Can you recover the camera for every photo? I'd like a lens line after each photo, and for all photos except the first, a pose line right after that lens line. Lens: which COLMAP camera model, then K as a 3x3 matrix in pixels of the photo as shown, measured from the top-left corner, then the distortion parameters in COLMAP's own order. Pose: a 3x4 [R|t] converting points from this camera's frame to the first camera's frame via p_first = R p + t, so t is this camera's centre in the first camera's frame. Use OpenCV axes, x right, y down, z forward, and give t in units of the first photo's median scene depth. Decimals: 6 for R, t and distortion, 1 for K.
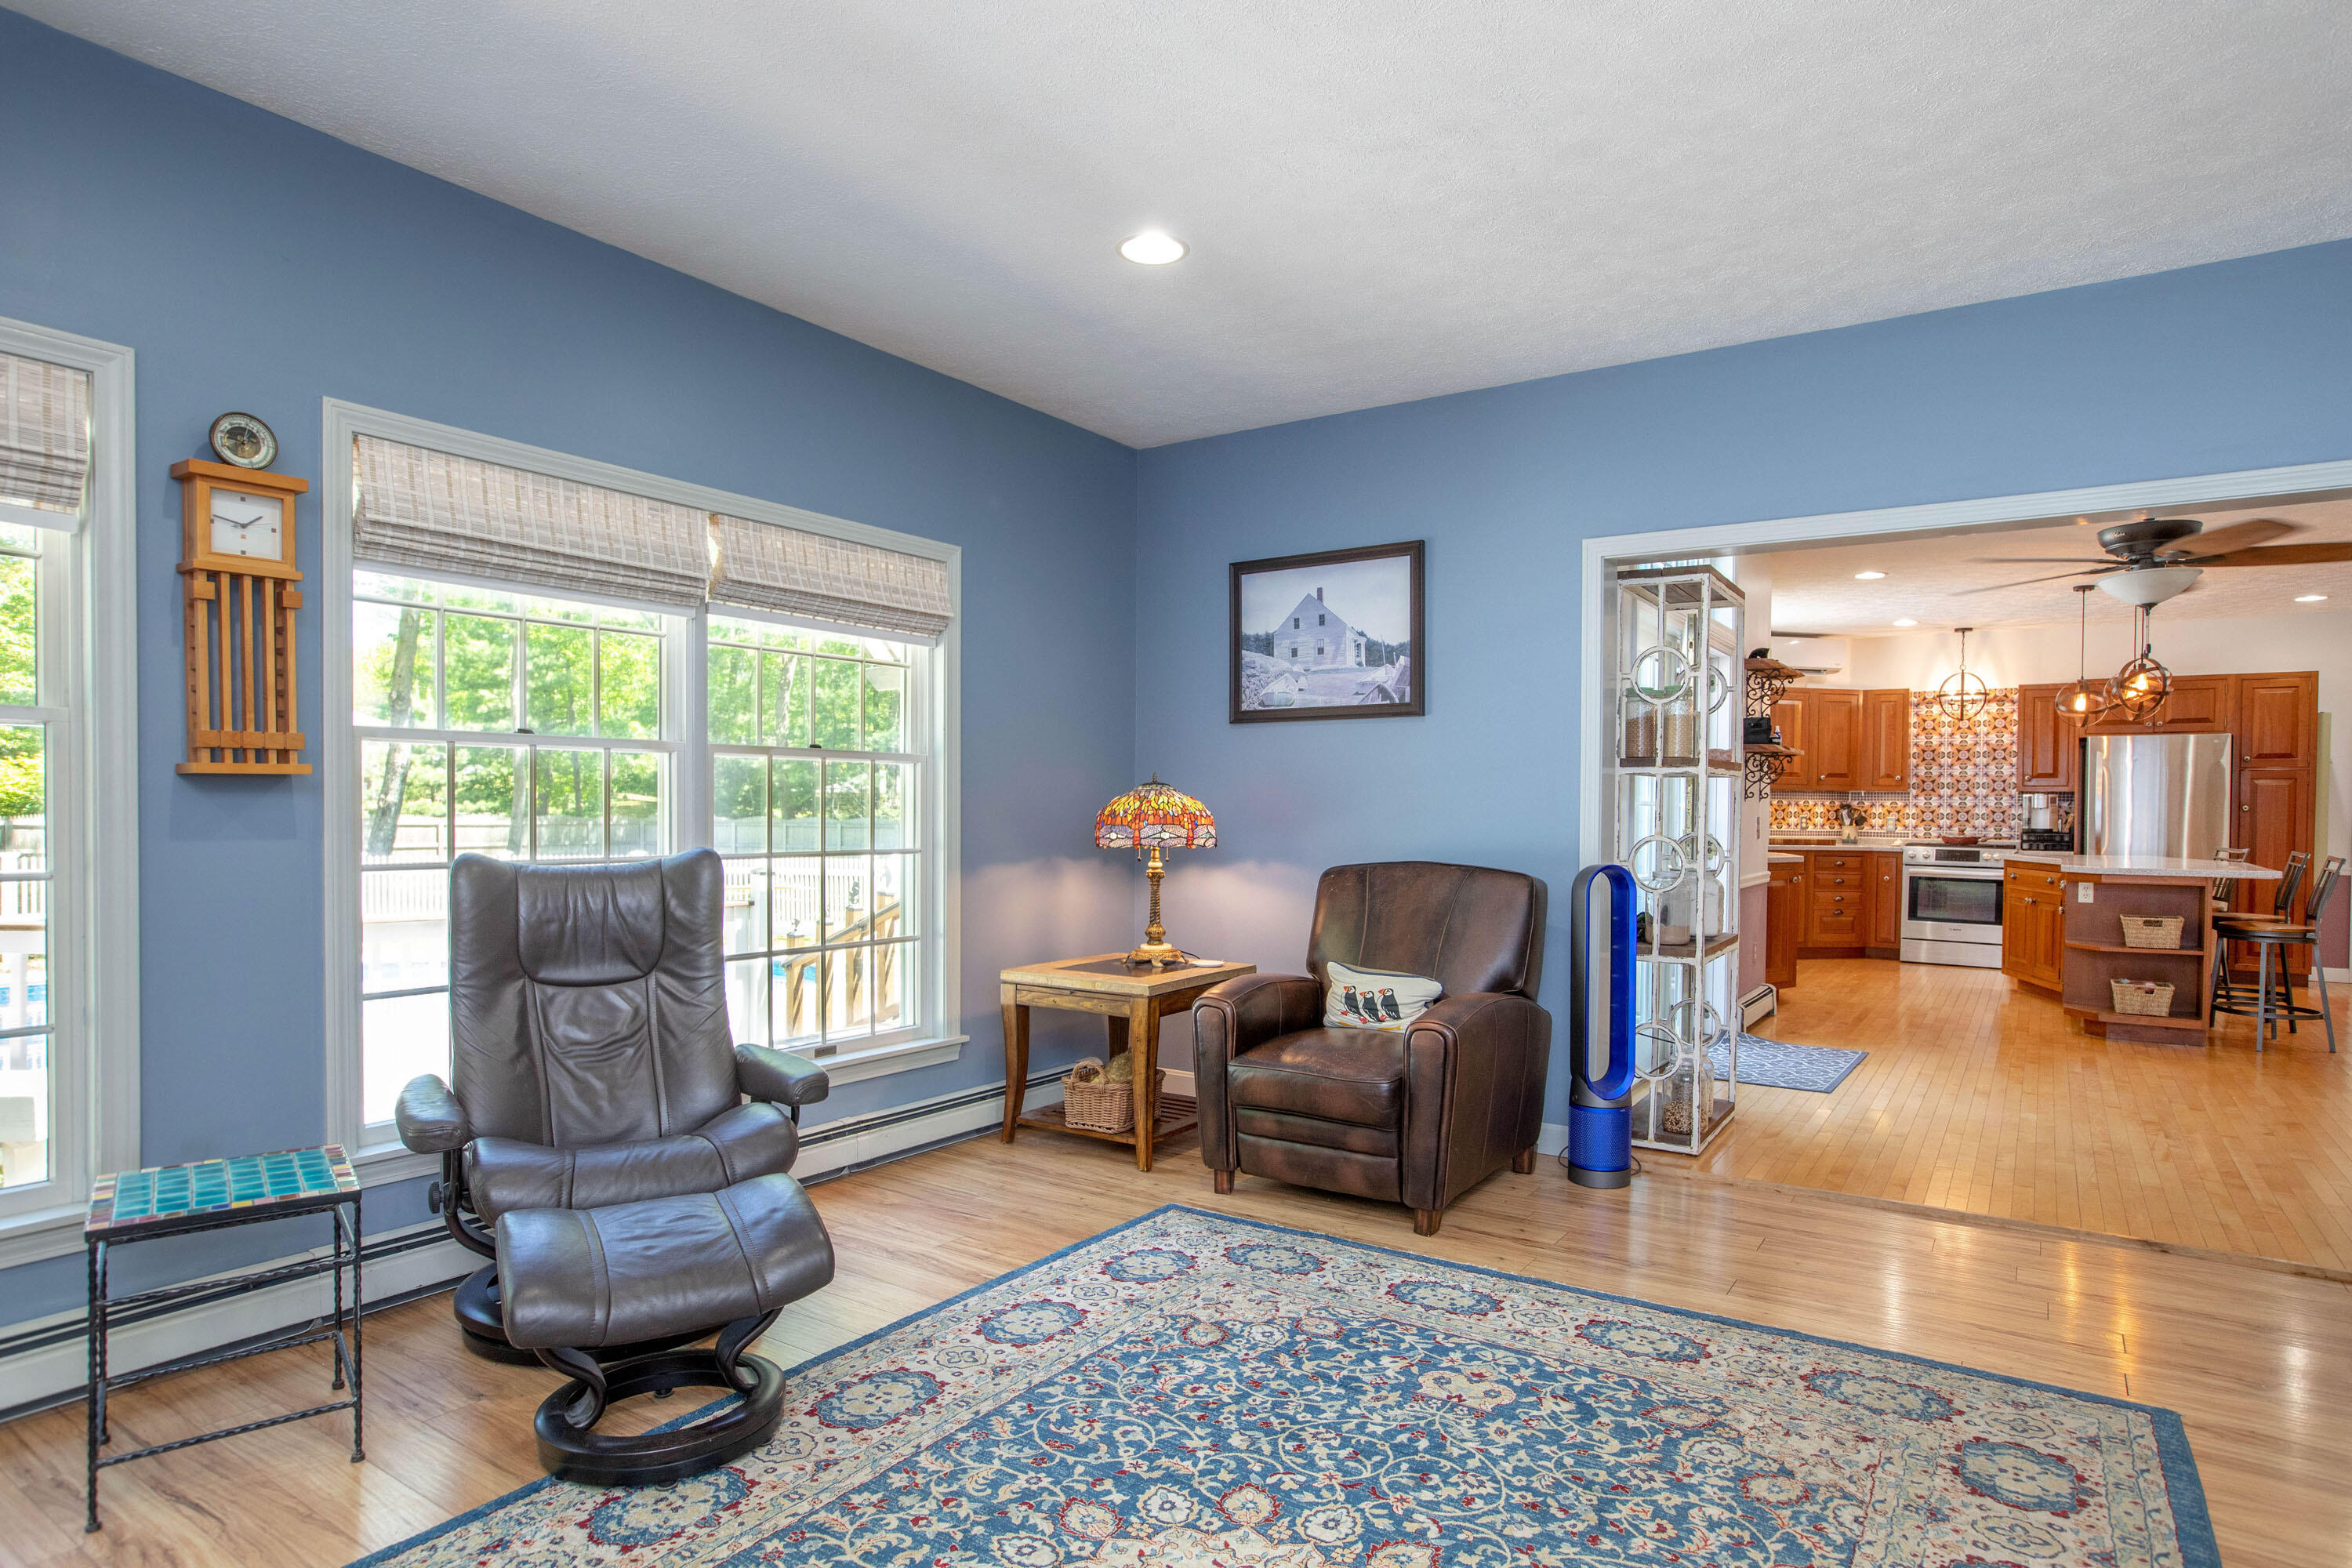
lens RADIAL K [[1351.5, 0, 1166.4], [0, 1351.5, 811.7], [0, 0, 1]] dist [-0.064422, 0.038793]
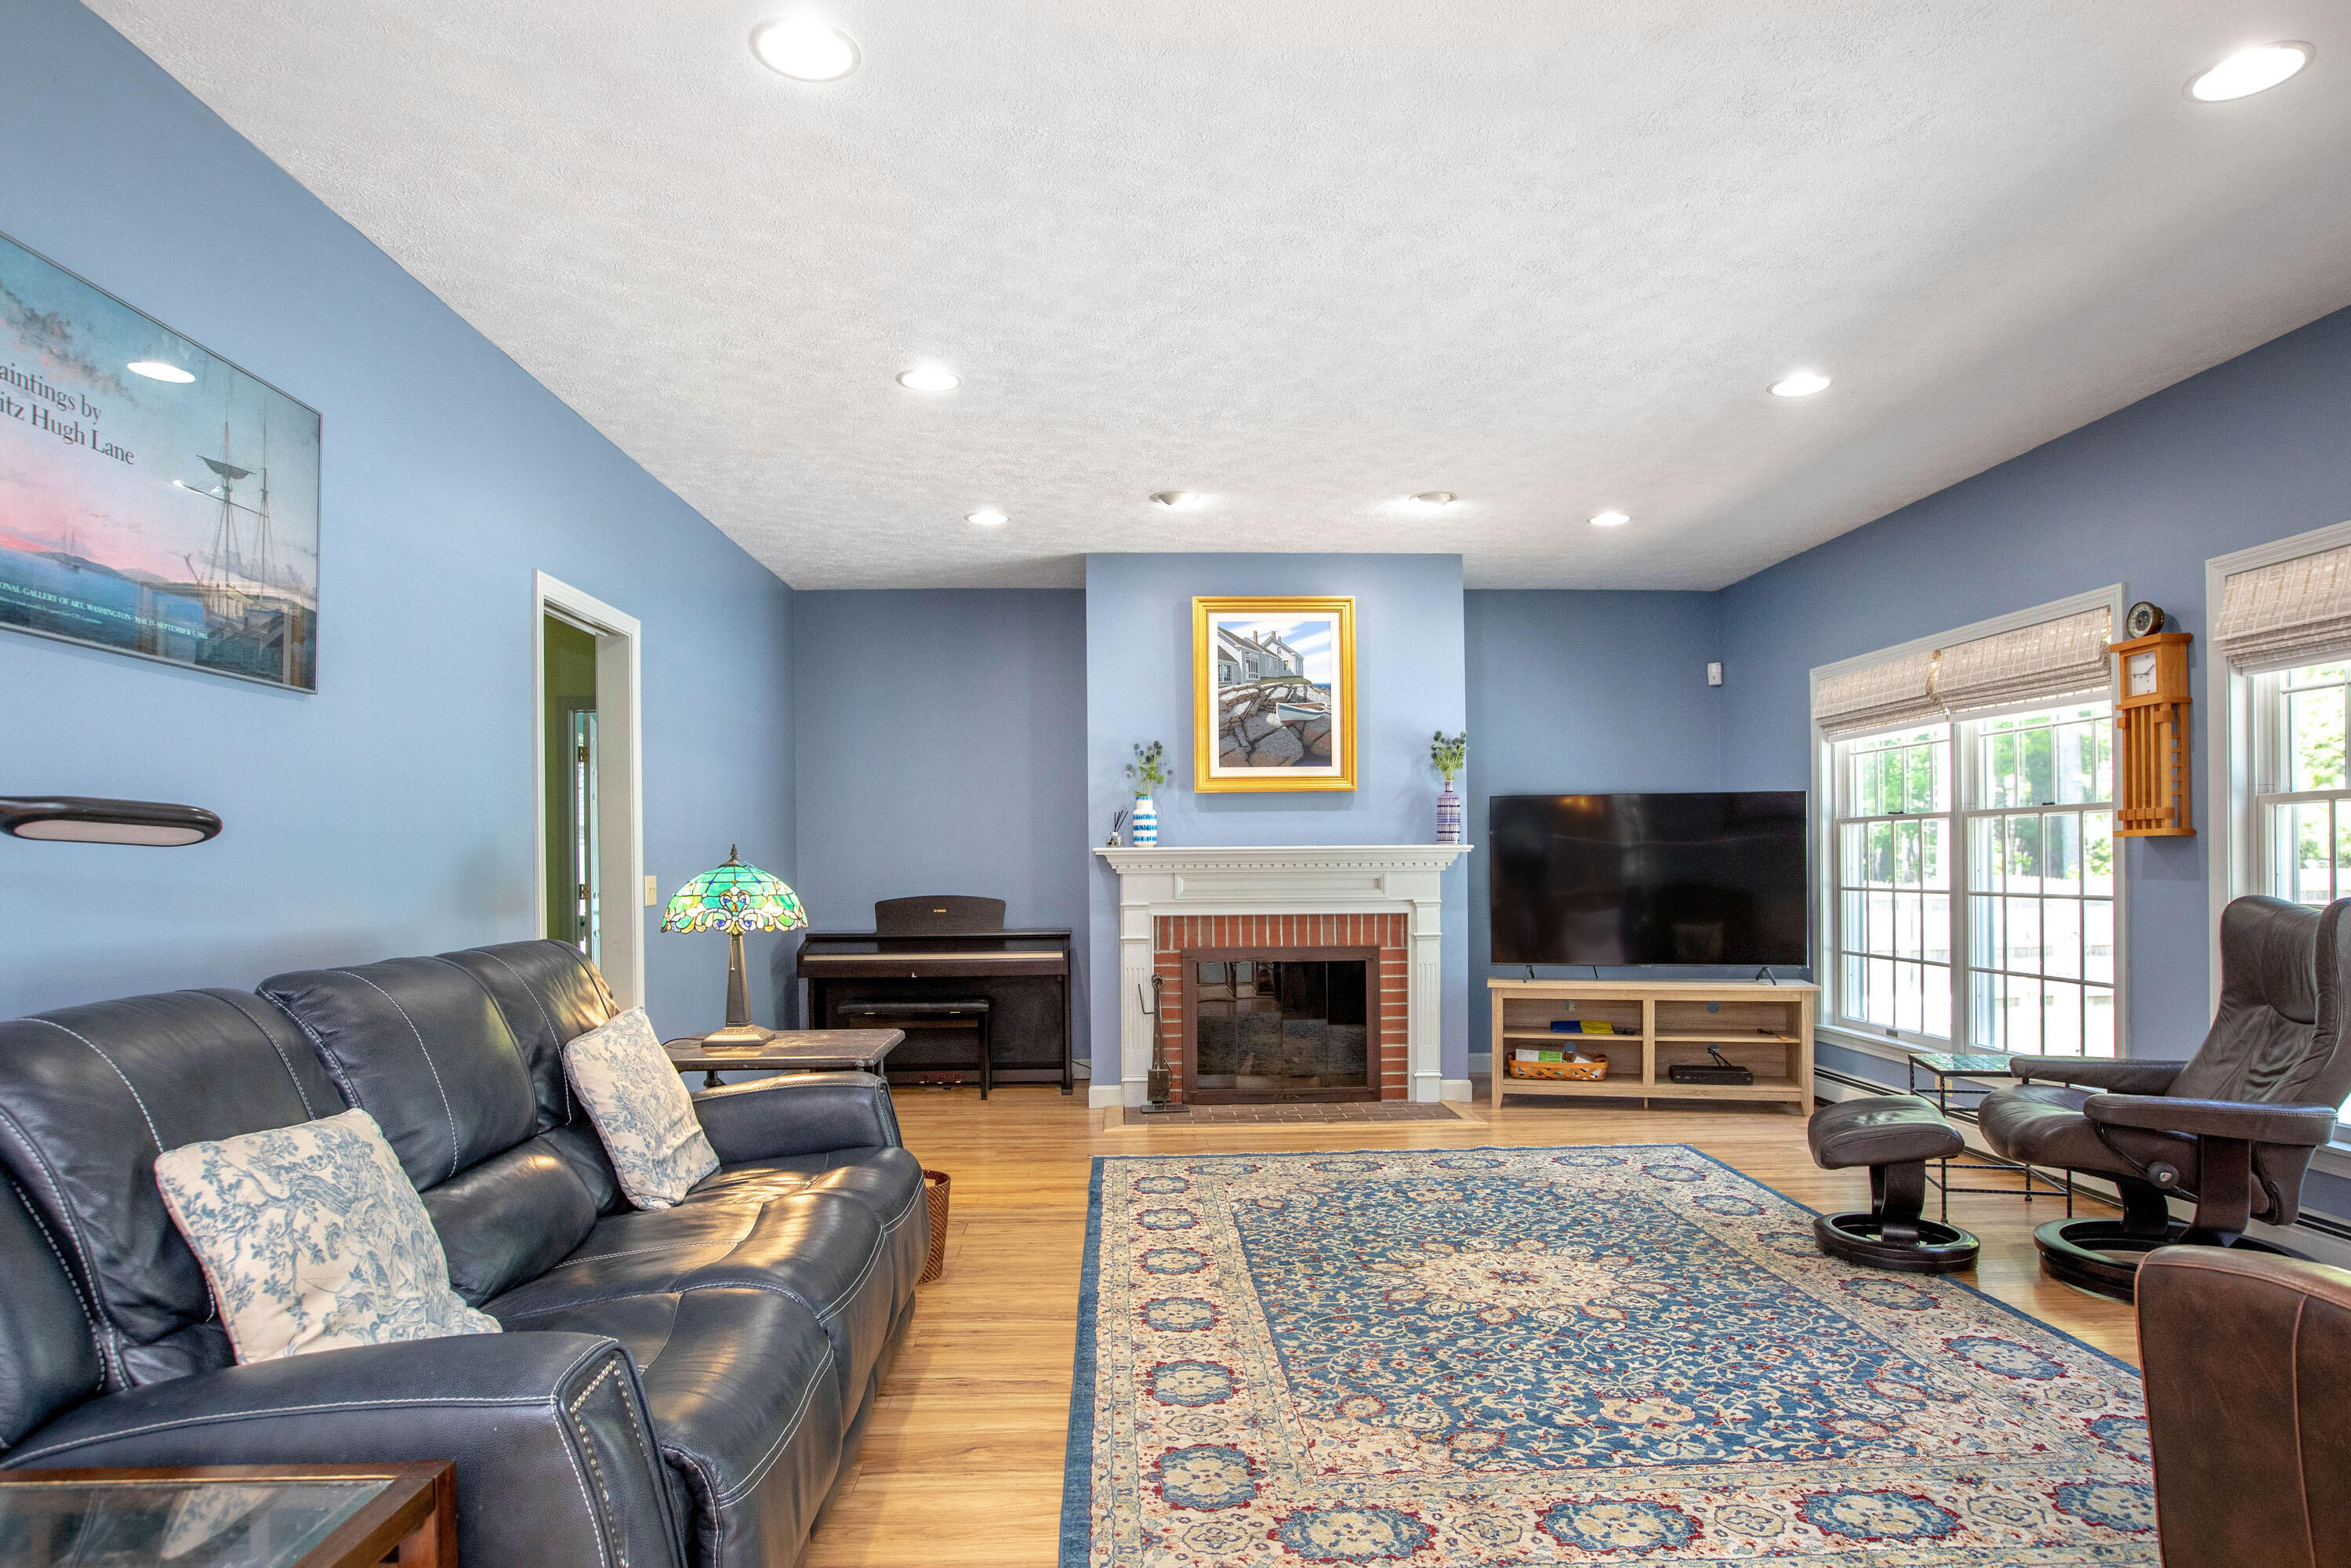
lens RADIAL K [[1351.0, 0, 1165.9], [0, 1351.0, 811.6], [0, 0, 1]] dist [-0.064422, 0.038793]
pose [[-0.813411, -0.019641, -0.581358, 1.197913], [0.000500, 0.999406, -0.034465, -0.004943], [0.581690, -0.028324, -0.812918, 1.710832]]
